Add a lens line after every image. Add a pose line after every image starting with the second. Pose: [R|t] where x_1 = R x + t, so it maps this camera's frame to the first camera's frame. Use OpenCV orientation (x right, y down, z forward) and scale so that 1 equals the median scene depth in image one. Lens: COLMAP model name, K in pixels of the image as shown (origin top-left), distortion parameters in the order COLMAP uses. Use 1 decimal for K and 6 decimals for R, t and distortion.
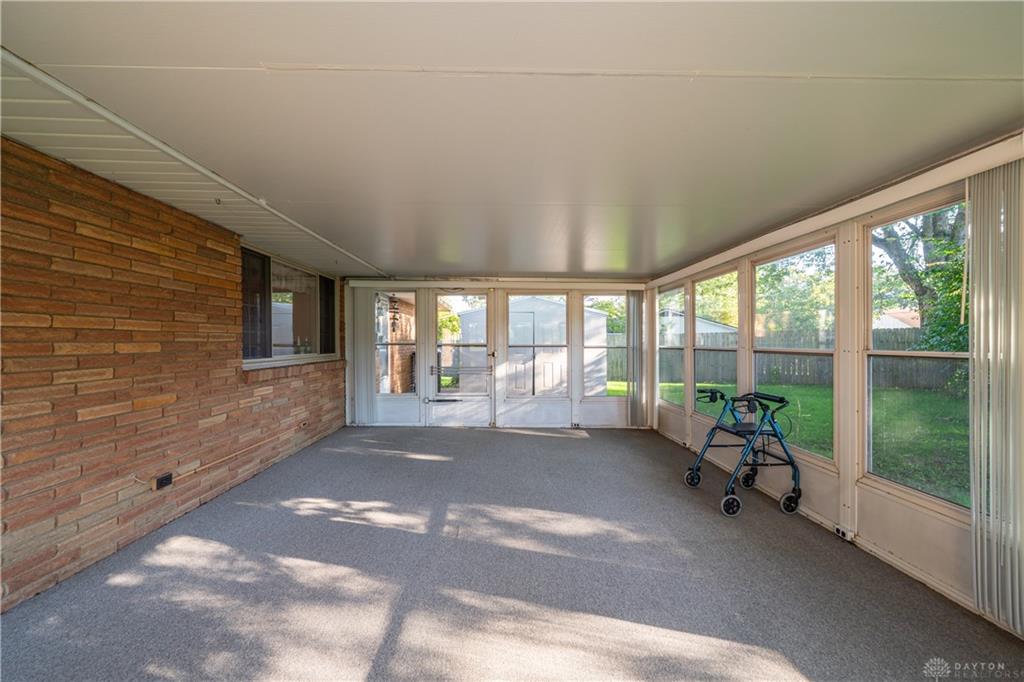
lens RADIAL K [[396.2, 0, 512.0], [0, 396.2, 341.0], [0, 0, 1]] dist [0.000659, -0.000042]
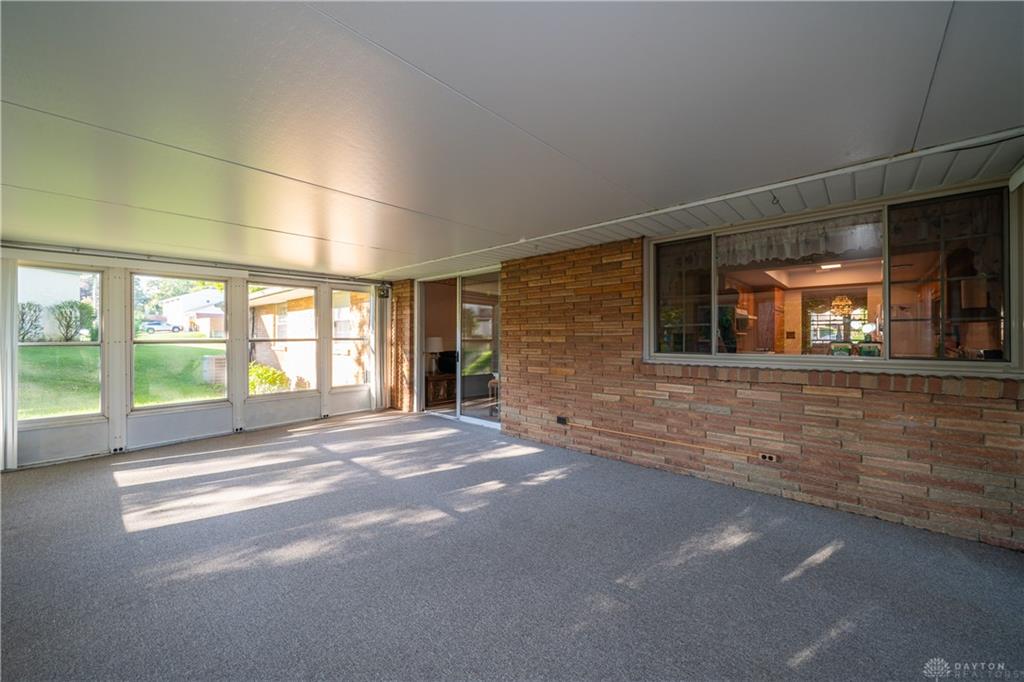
lens RADIAL K [[396.9, 0, 512.0], [0, 396.9, 341.0], [0, 0, 1]] dist [0.000866, 0.000050]
pose [[-0.692547, 0.004707, -0.721357, 0.353711], [-0.000427, 0.999976, 0.006935, 0.009250], [0.721372, 0.005111, -0.692528, 1.545848]]
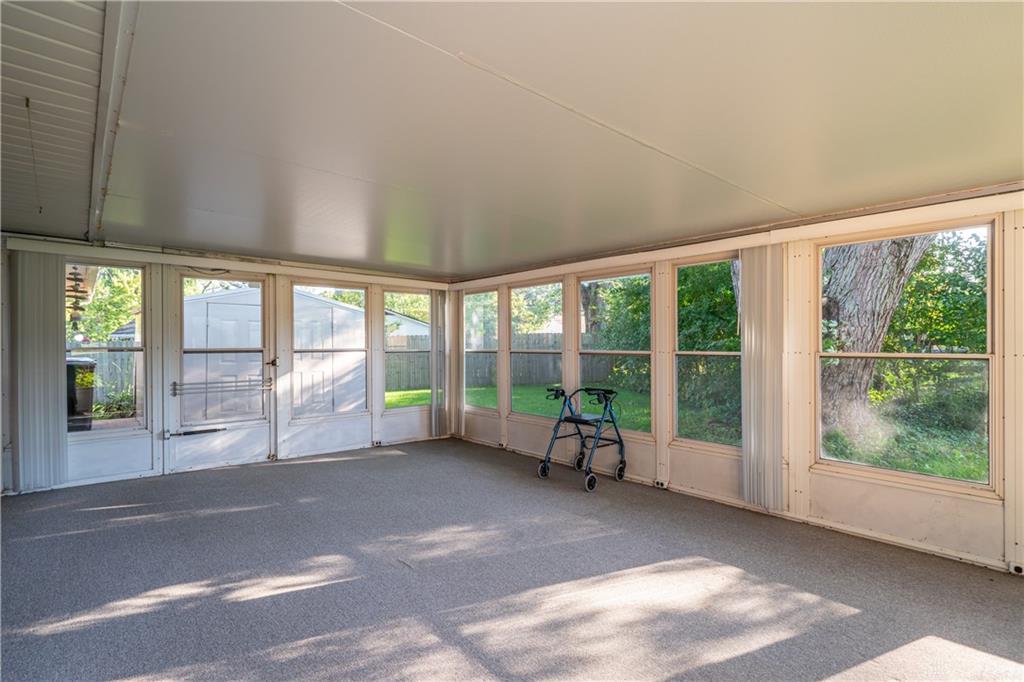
lens RADIAL K [[483.3, 0, 512.0], [0, 483.3, 341.0], [0, 0, 1]] dist [-0.000093, 0.000032]
pose [[0.774732, 0.003246, 0.632282, -0.488243], [0.000309, 0.999985, -0.005513, -0.003015], [-0.632290, 0.004466, 0.774719, 0.017773]]
